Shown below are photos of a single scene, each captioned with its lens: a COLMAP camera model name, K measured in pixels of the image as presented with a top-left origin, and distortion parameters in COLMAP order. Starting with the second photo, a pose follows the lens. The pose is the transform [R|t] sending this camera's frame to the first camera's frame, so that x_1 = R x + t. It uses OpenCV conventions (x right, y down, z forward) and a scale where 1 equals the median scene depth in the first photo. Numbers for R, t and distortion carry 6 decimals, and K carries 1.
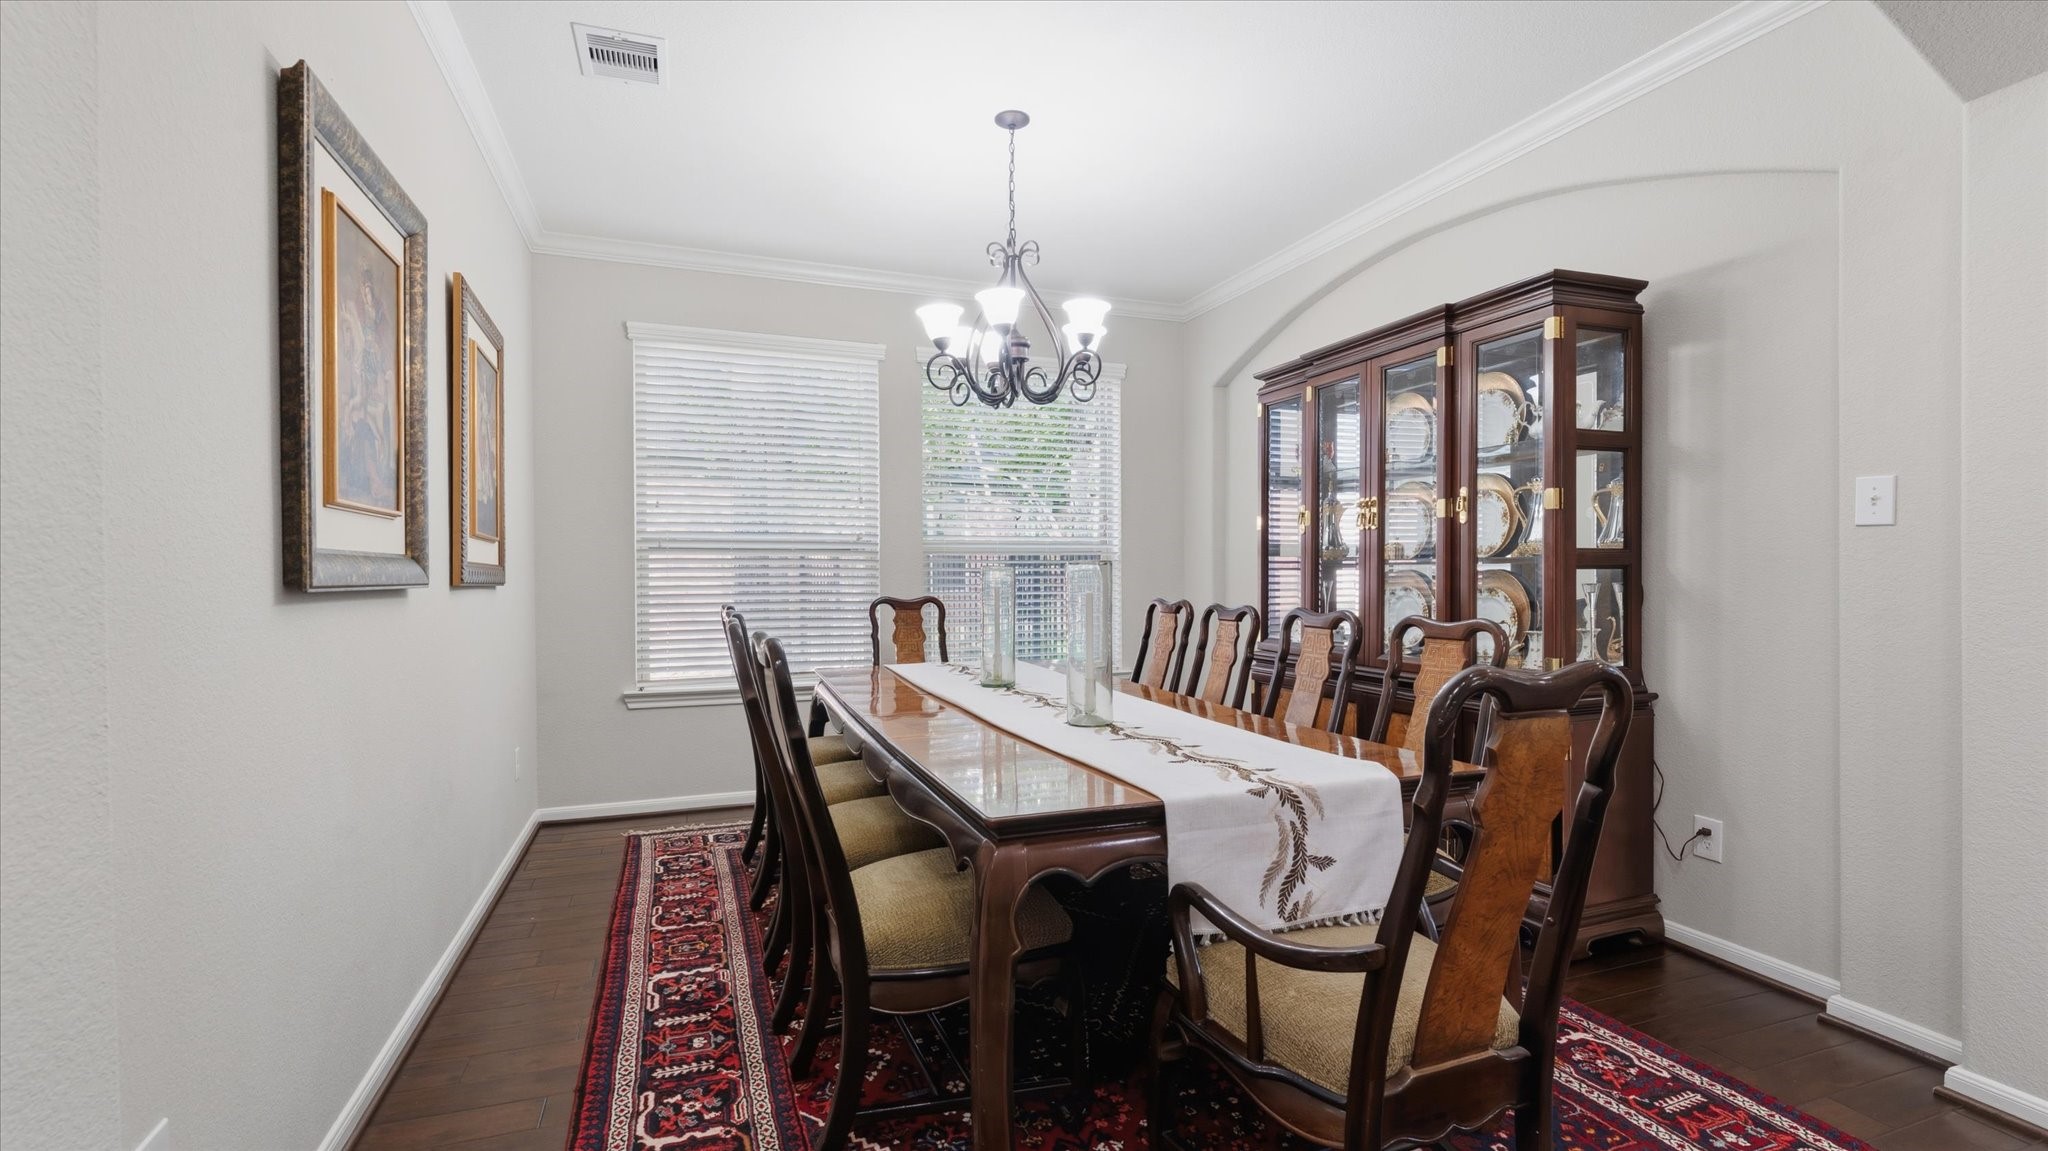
lens RADIAL K [[838.7, 0, 1024.0], [0, 838.7, 575.5], [0, 0, 1]] dist [-0.000166, -0.000323]
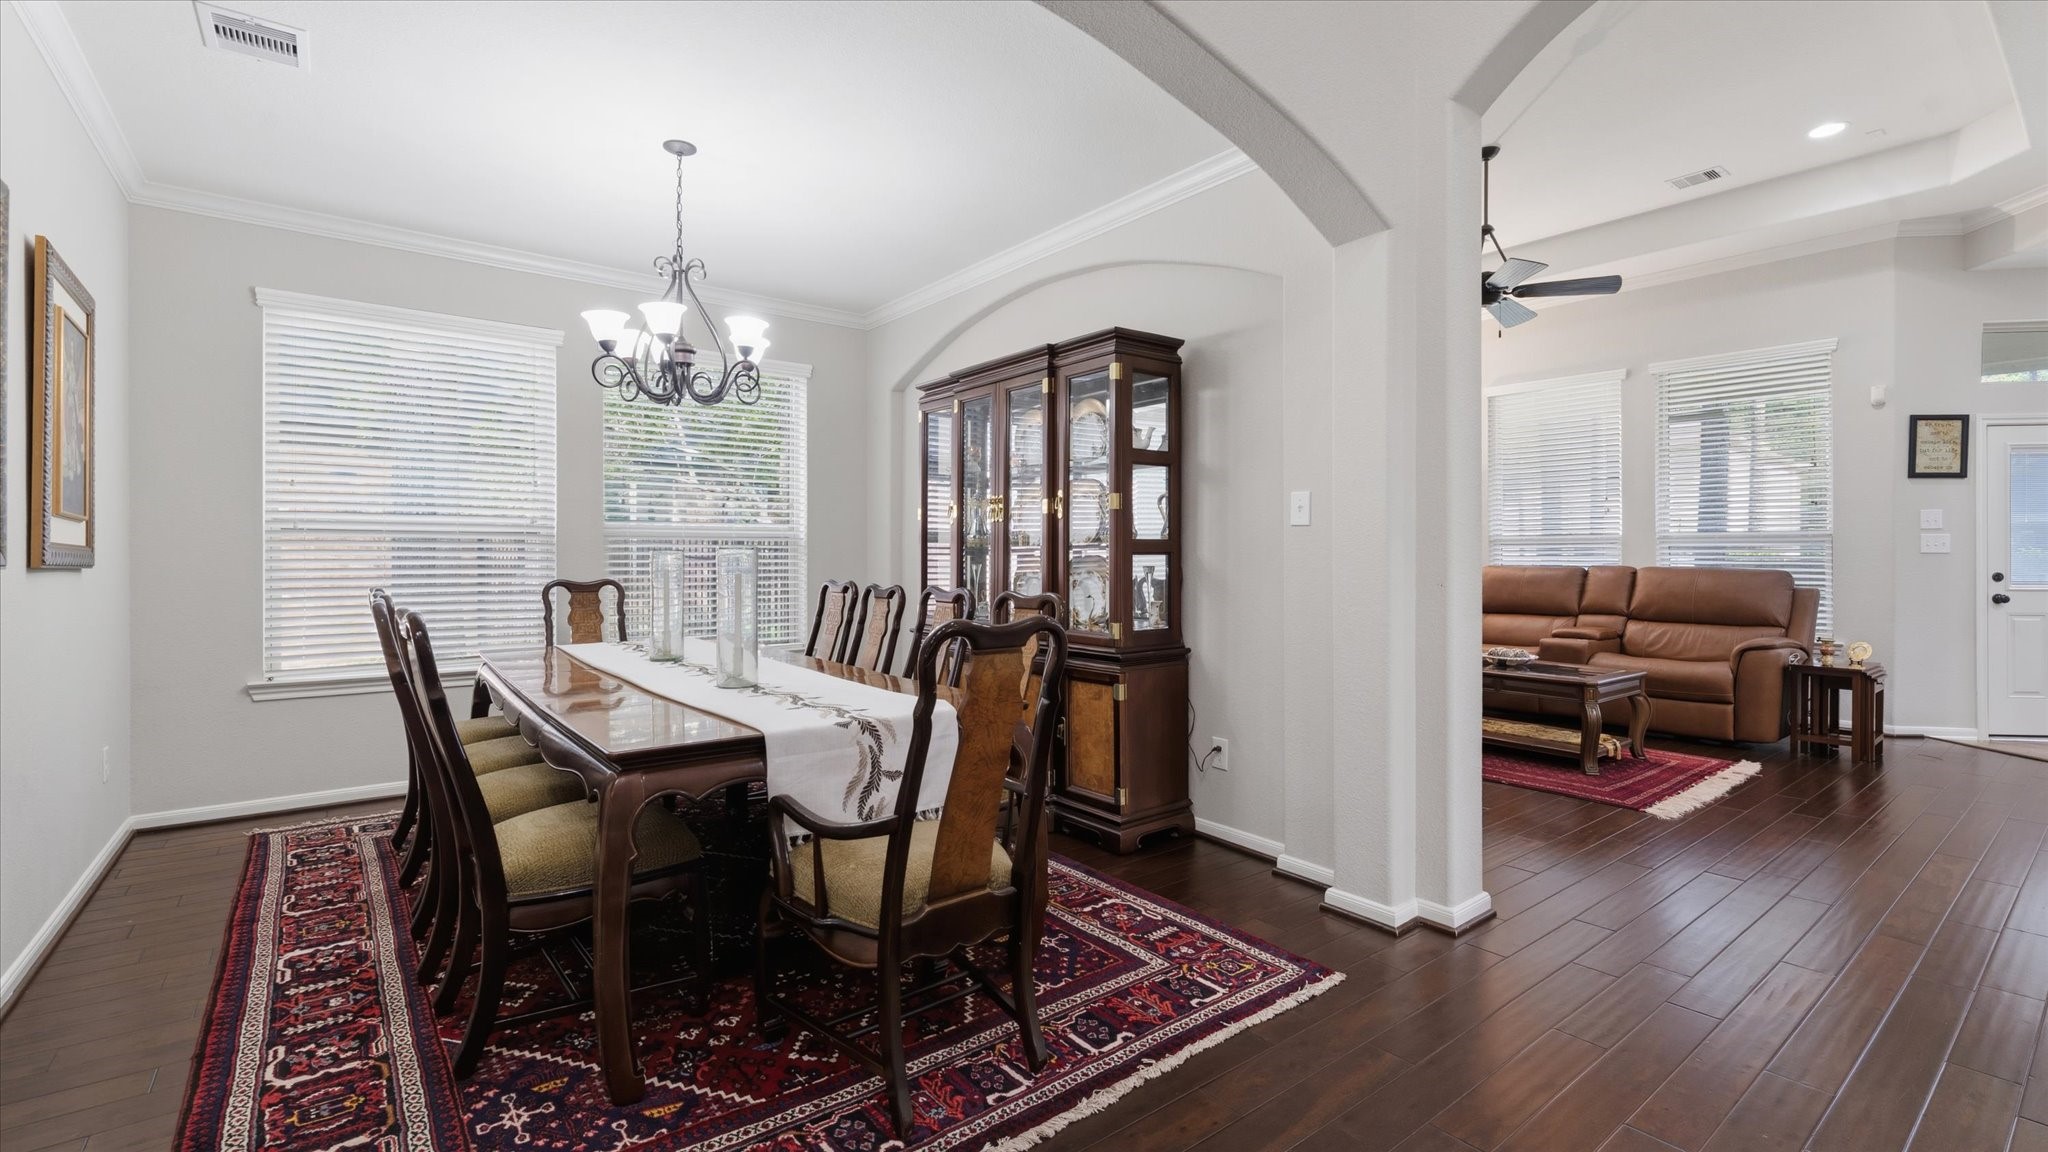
lens RADIAL K [[873.5, 0, 1035.7], [0, 873.5, 555.0], [0, 0, 1]] dist [-0.001634, -0.000611]
pose [[0.957074, 0.004269, 0.289812, 0.113300], [-0.002301, 0.999972, -0.007131, 0.002420], [-0.289835, 0.006159, 0.957057, -0.259172]]
